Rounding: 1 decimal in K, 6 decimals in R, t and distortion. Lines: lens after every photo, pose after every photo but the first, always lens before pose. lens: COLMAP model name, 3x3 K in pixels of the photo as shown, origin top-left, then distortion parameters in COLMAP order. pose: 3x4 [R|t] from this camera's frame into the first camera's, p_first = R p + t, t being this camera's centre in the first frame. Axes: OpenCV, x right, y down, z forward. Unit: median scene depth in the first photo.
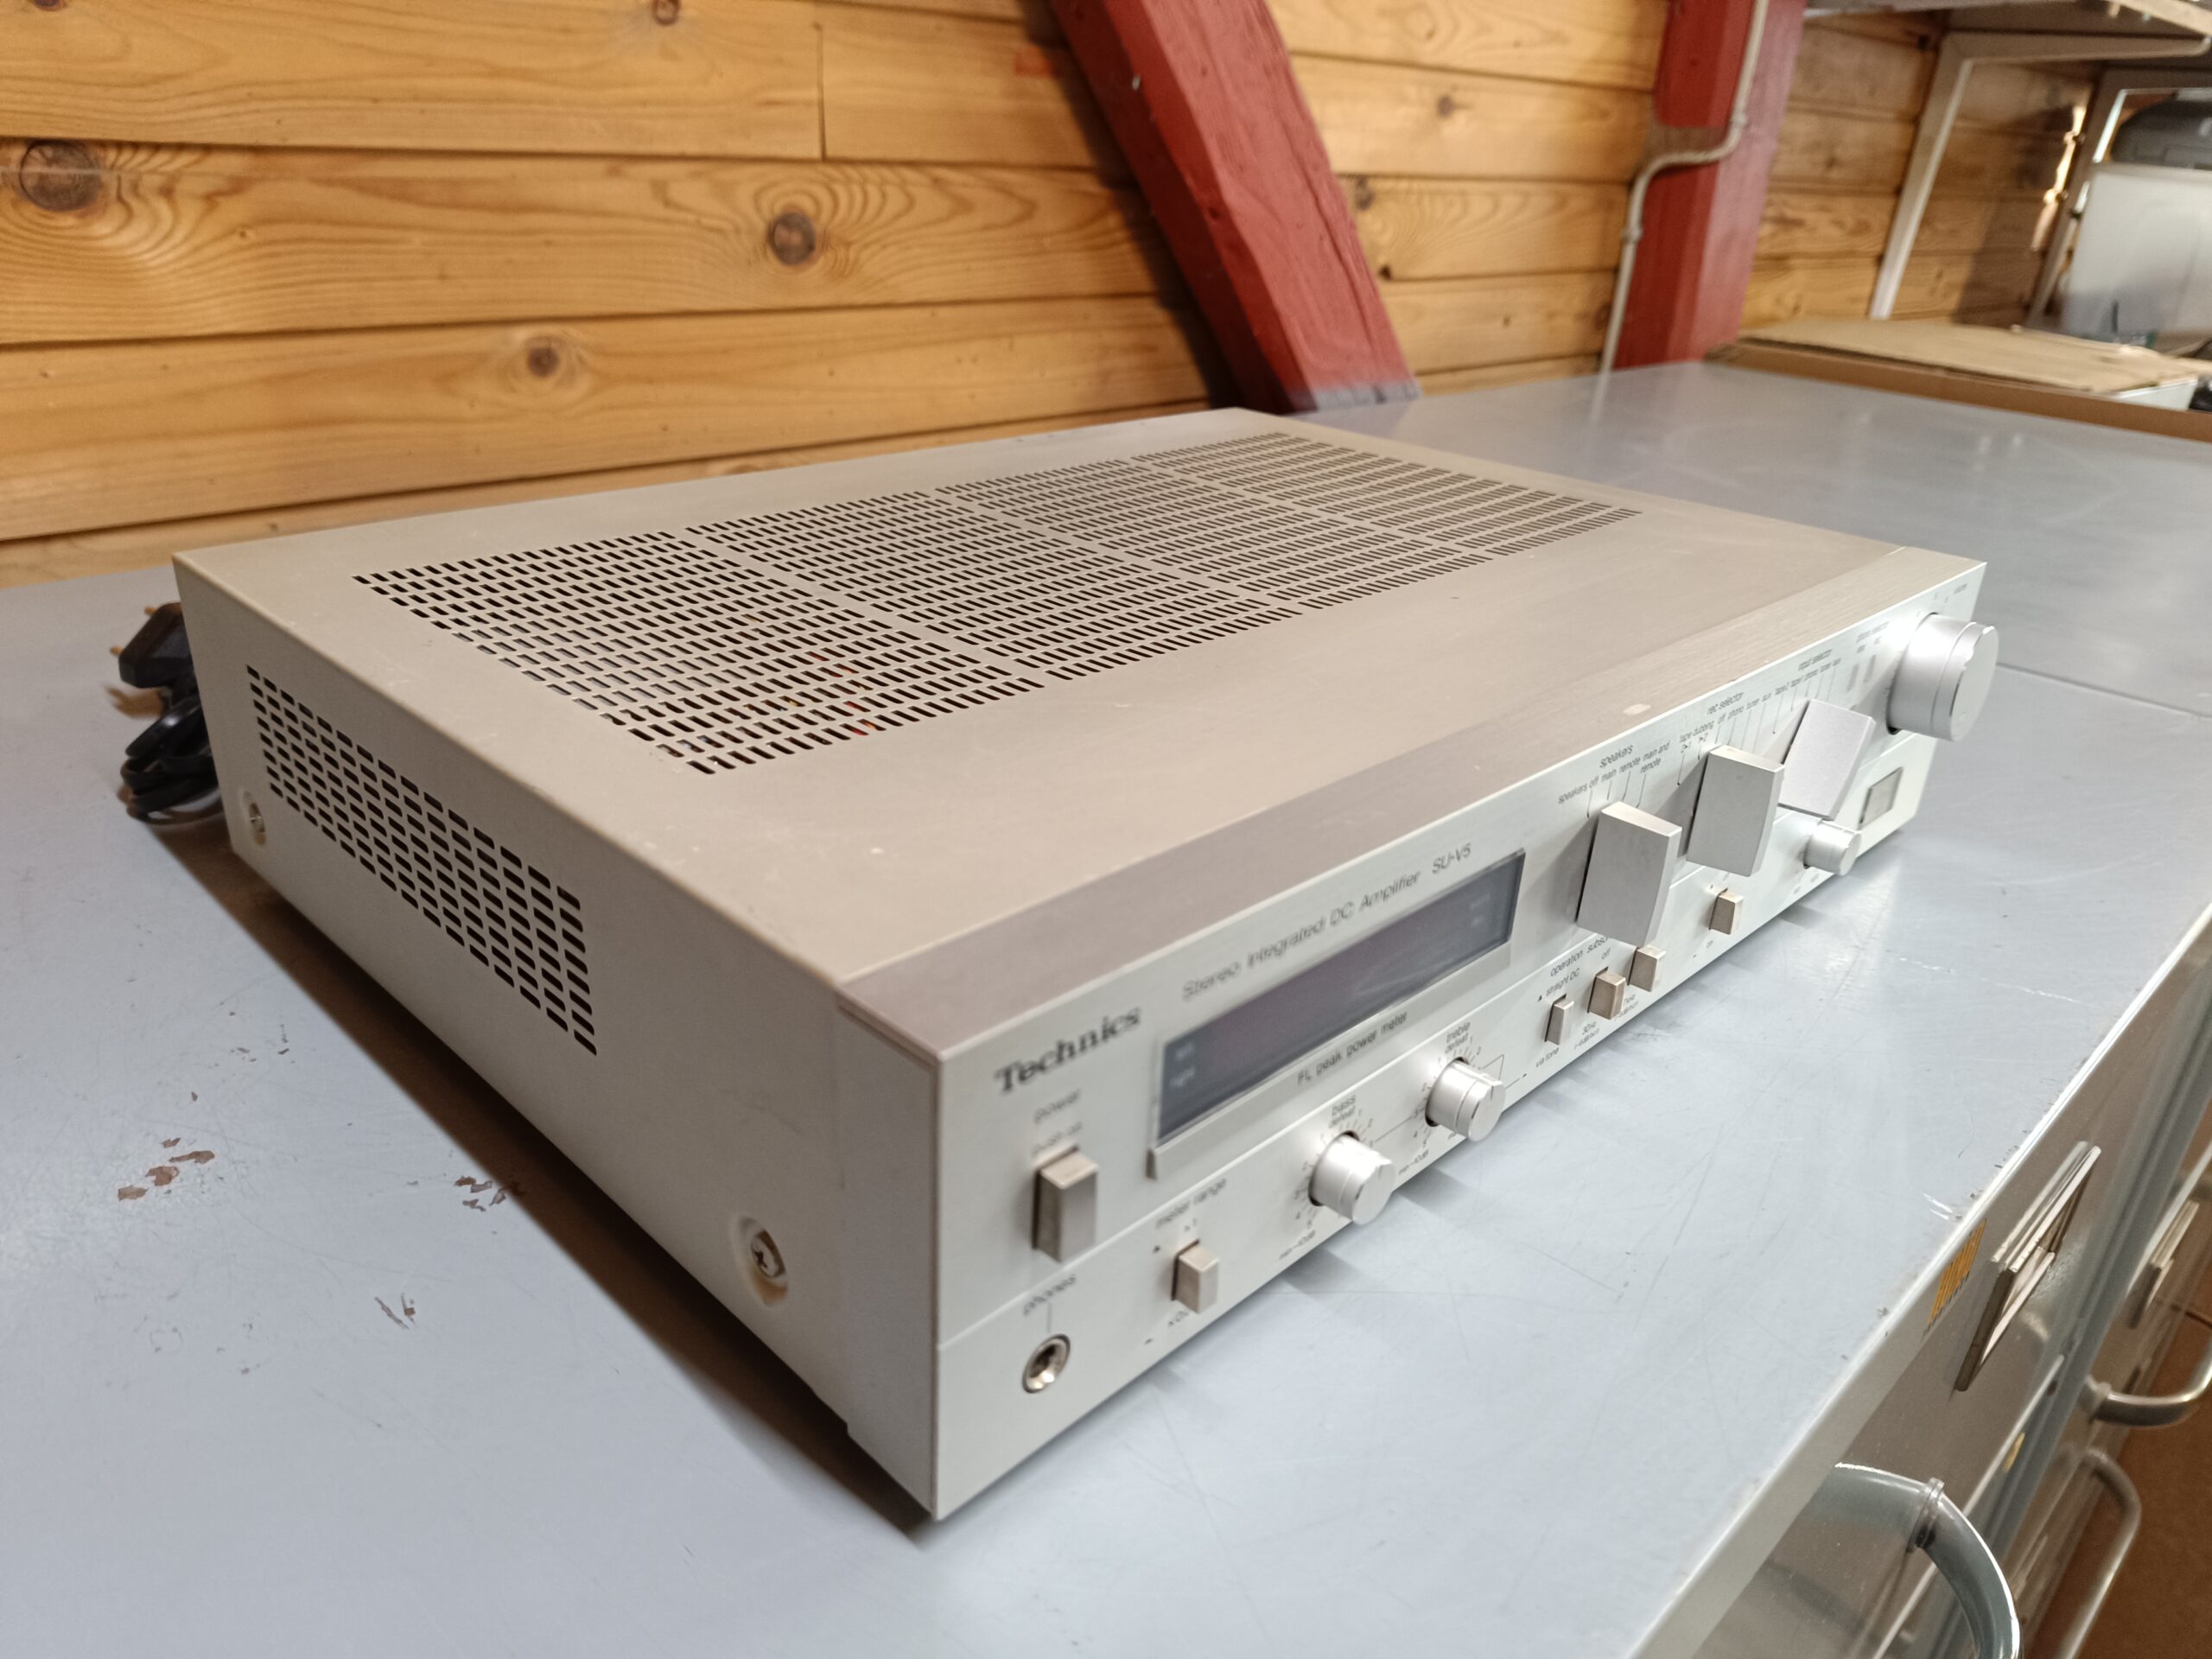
lens RADIAL K [[1547.7, 0, 1088.6], [0, 1547.7, 855.8], [0, 0, 1]] dist [-0.001944, -0.009721]
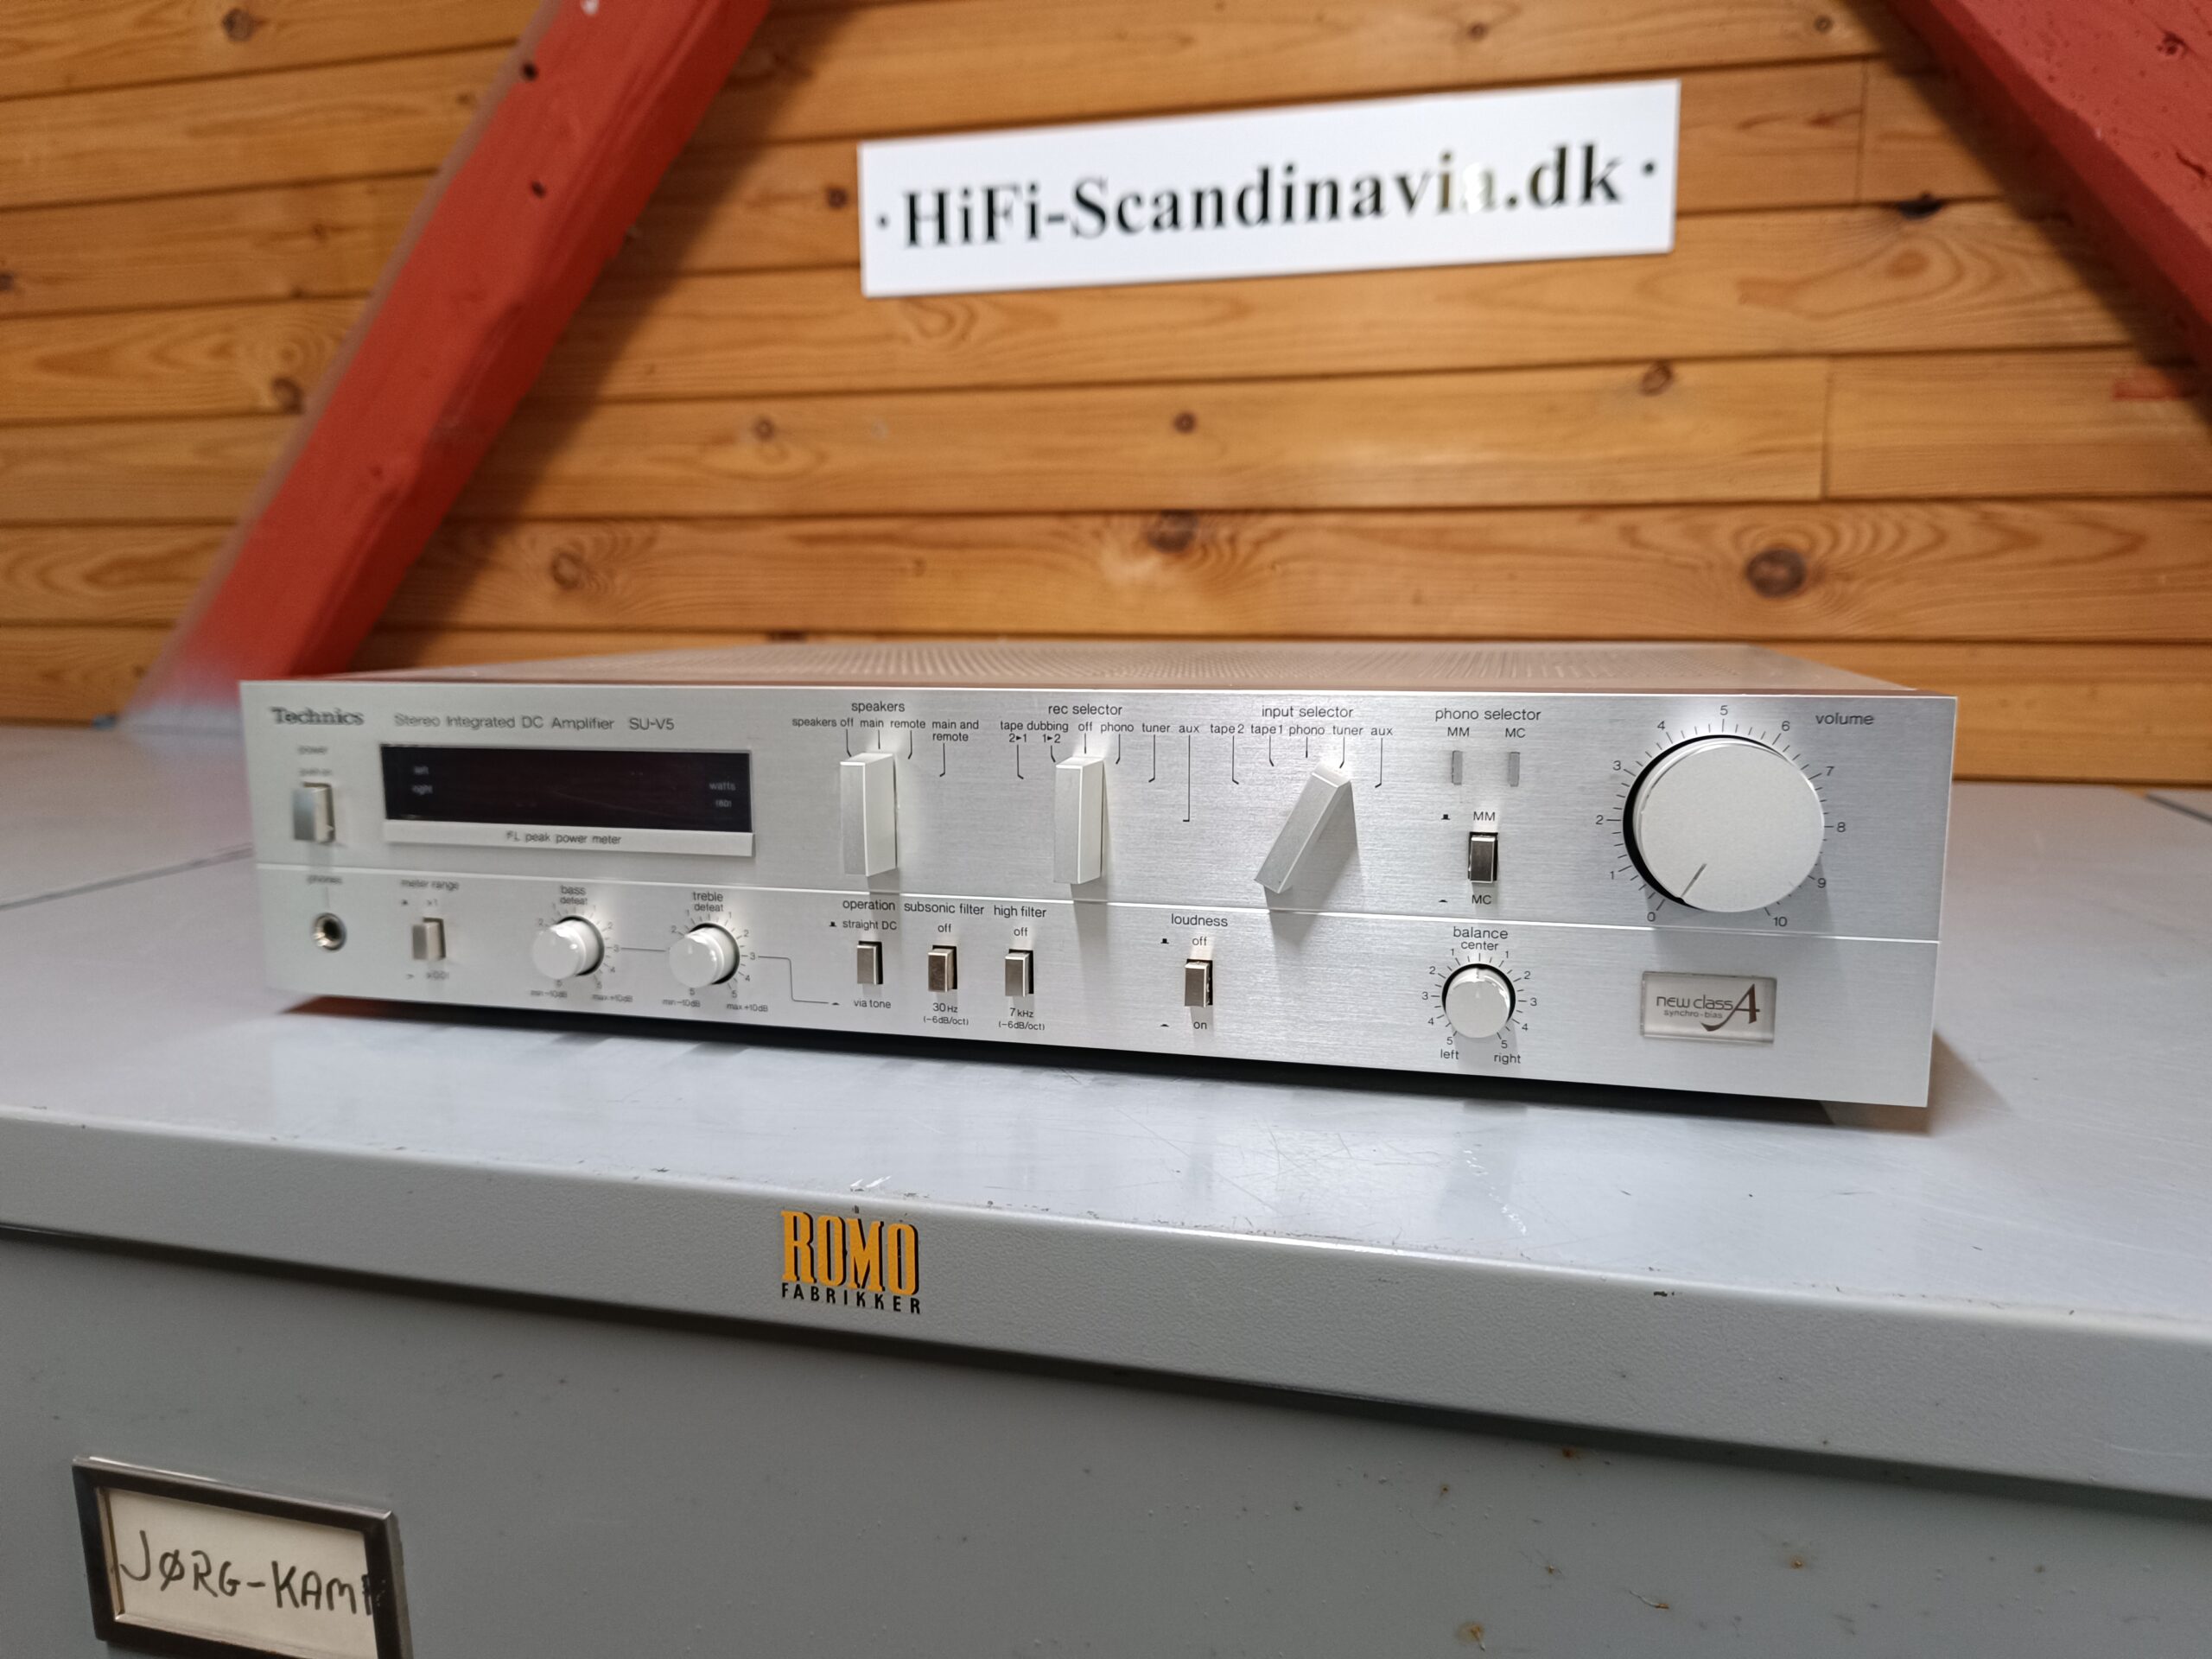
lens RADIAL K [[1499.2, 0, 1064.2], [0, 1499.2, 834.4], [0, 0, 1]] dist [0.010640, -0.047391]
pose [[0.503904, 0.088736, -0.859190, 0.446968], [-0.343175, 0.933399, -0.104867, 0.030339], [0.792661, 0.347695, 0.500795, 0.189687]]
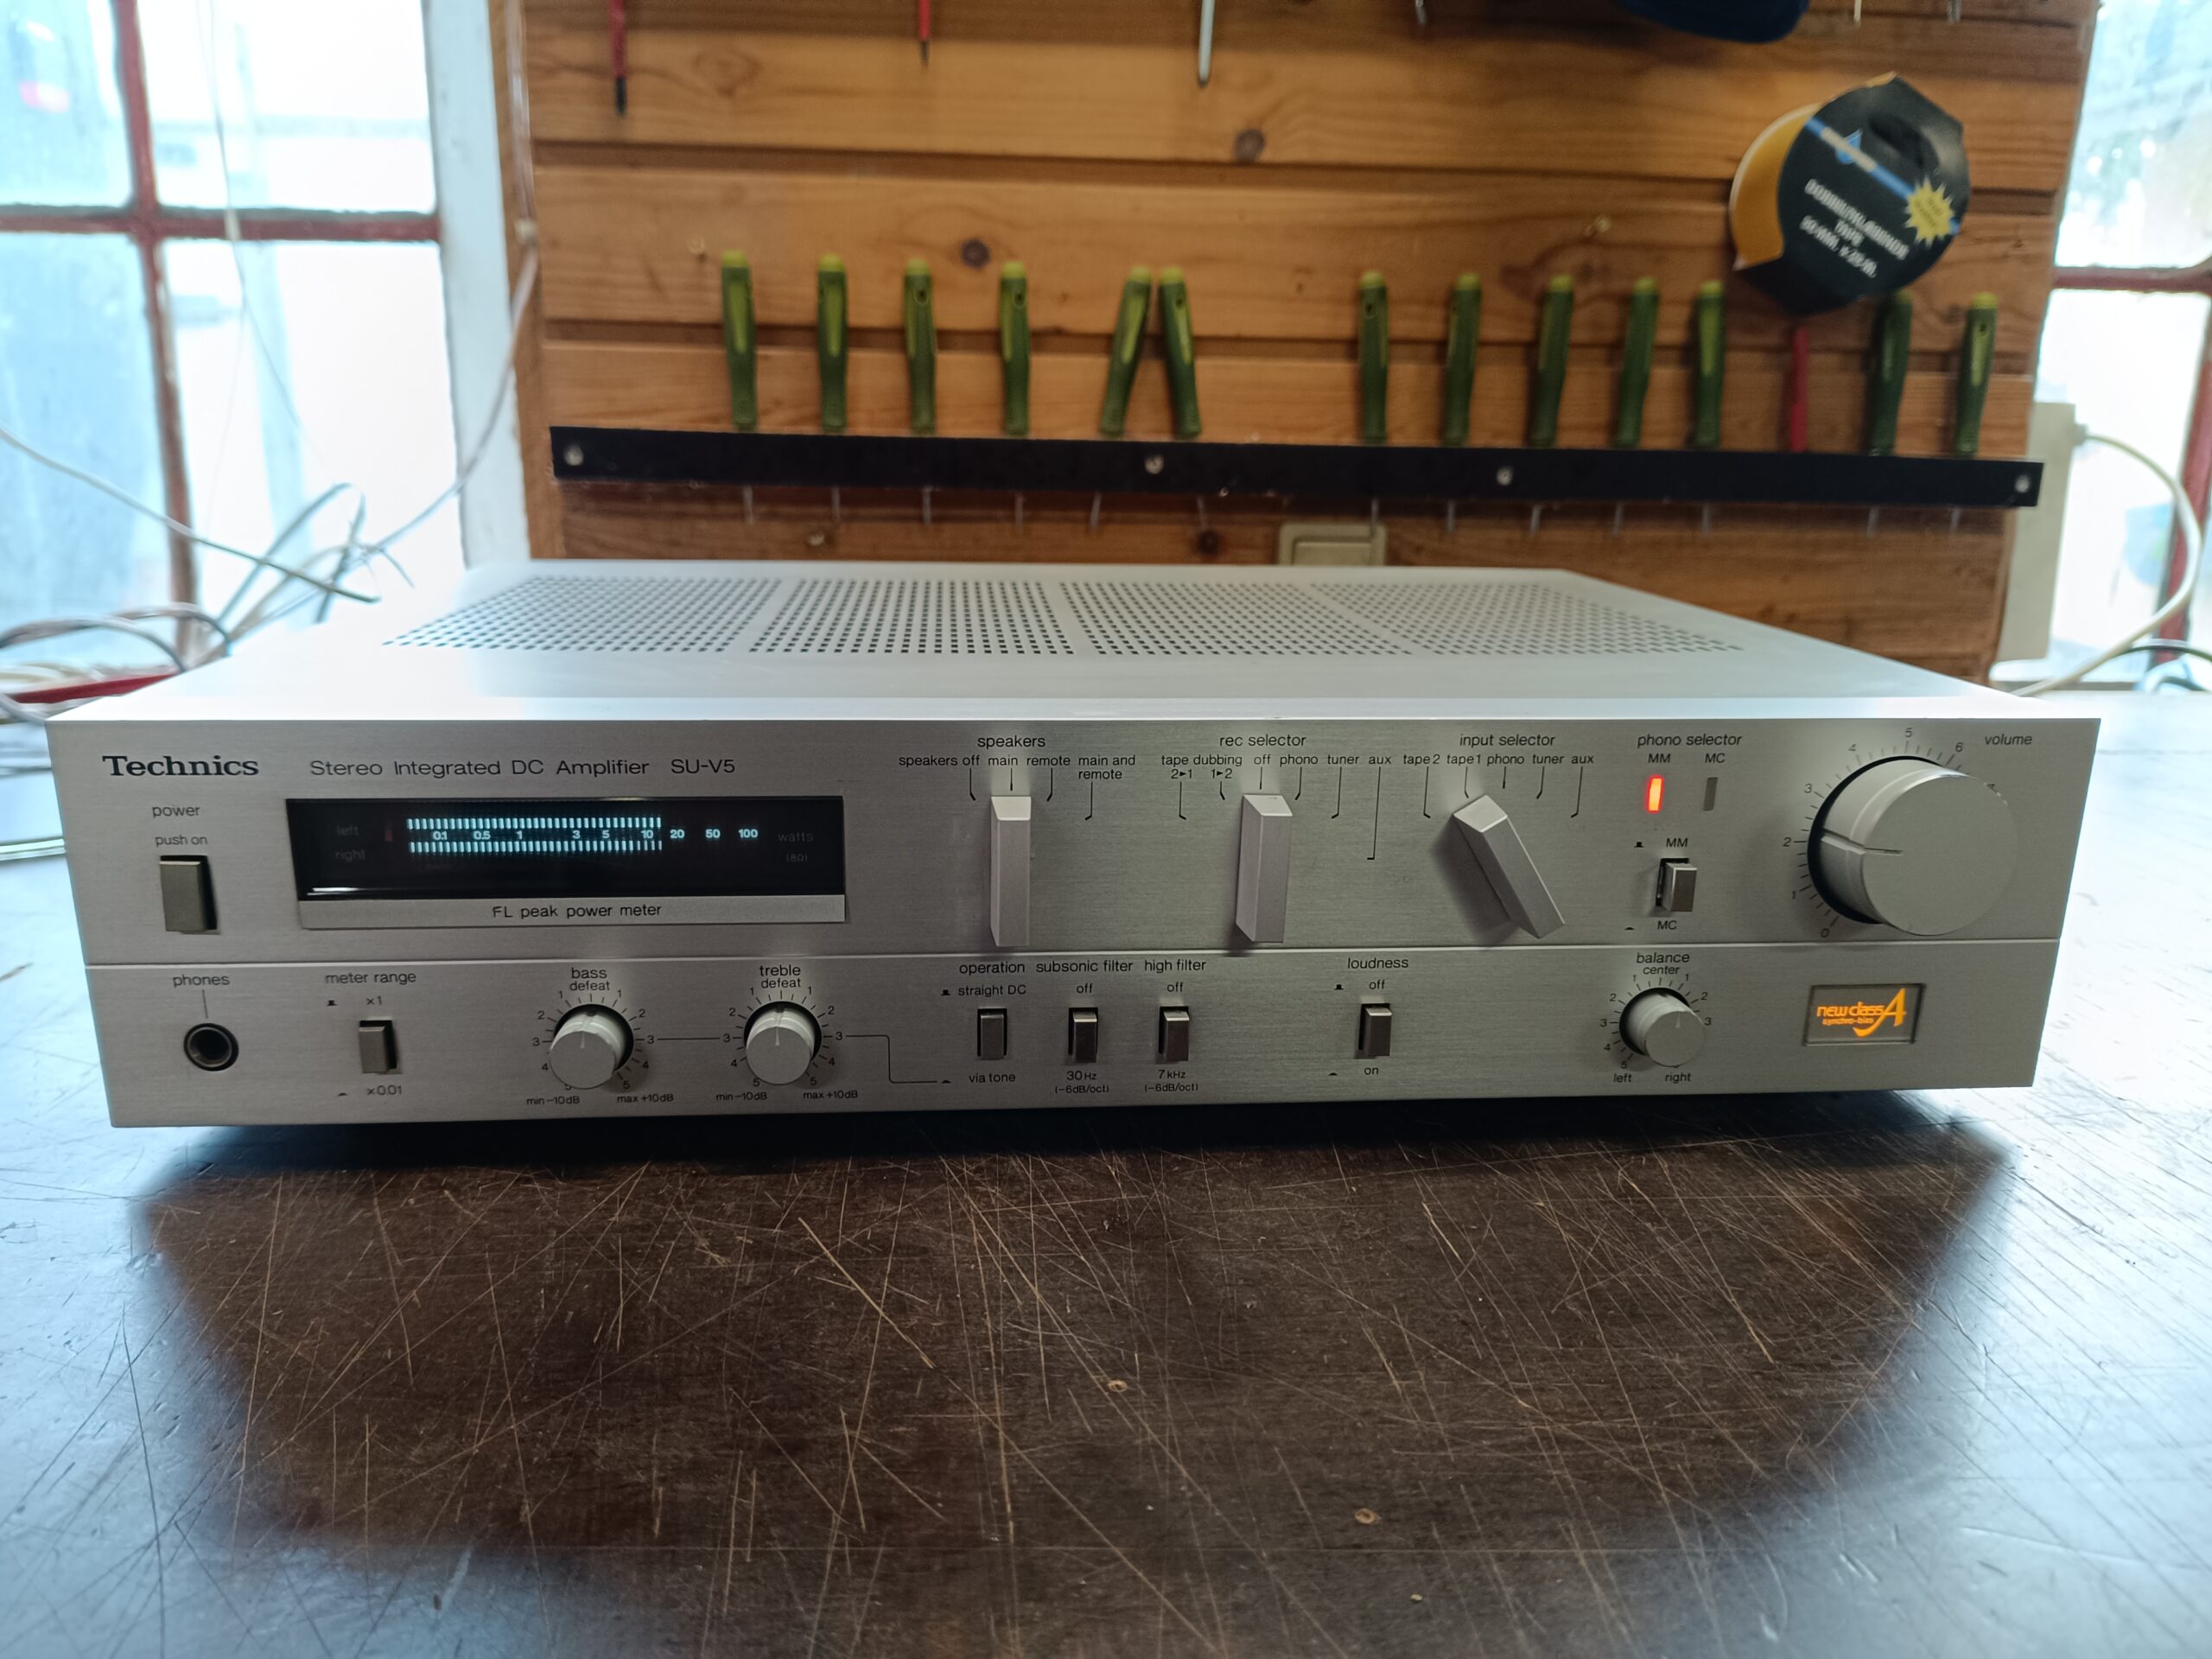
lens RADIAL K [[1547.7, 0, 1088.6], [0, 1547.7, 855.8], [0, 0, 1]] dist [-0.001944, -0.009721]
pose [[0.761681, 0.143121, -0.631948, 0.325587], [-0.258124, 0.961593, -0.093336, 0.026683], [0.594319, 0.234214, 0.769370, 0.098518]]
